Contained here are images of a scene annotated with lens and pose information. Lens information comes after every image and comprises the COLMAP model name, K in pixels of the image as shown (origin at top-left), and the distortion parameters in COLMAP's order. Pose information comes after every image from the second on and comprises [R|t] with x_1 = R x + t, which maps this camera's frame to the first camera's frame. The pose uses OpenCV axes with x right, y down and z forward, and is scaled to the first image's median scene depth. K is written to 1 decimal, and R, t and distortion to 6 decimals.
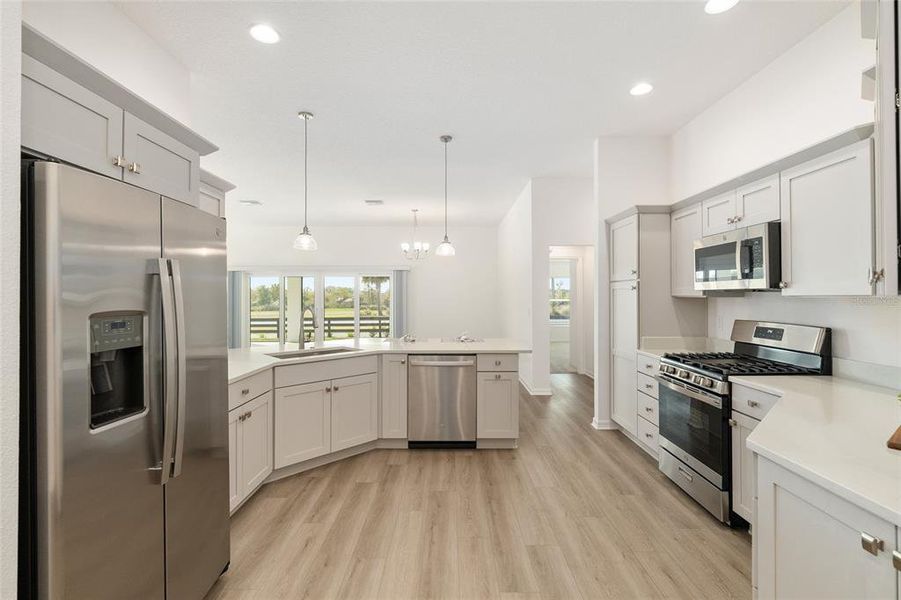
lens RADIAL K [[434.2, 0, 452.1], [0, 434.2, 298.2], [0, 0, 1]] dist [-0.004922, 0.000544]
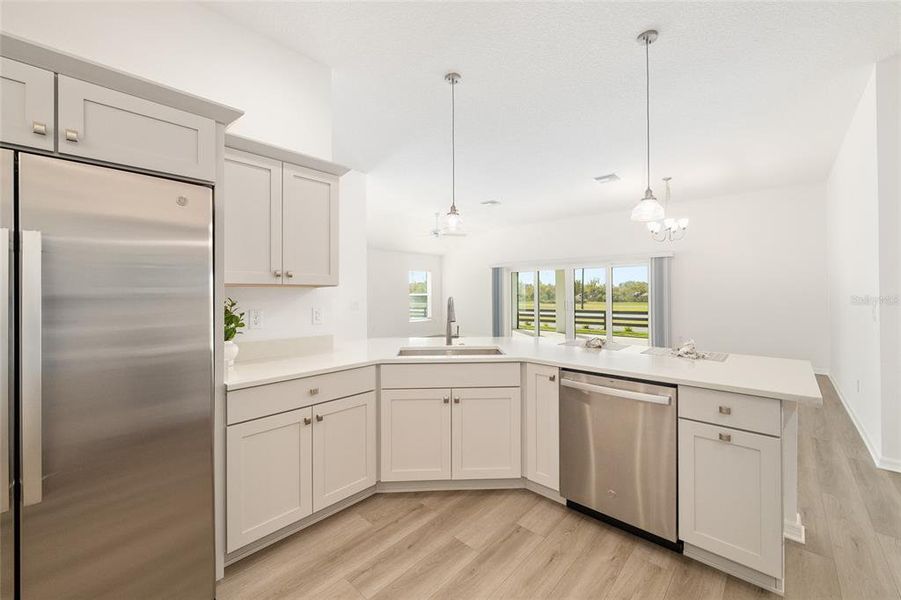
lens RADIAL K [[371.6, 0, 431.9], [0, 371.6, 292.9], [0, 0, 1]] dist [-0.002783, 0.000709]
pose [[0.723327, -0.002436, -0.690502, 0.158694], [0.002636, 0.999996, -0.000767, 0.012267], [0.690501, -0.001266, 0.723330, 0.455360]]
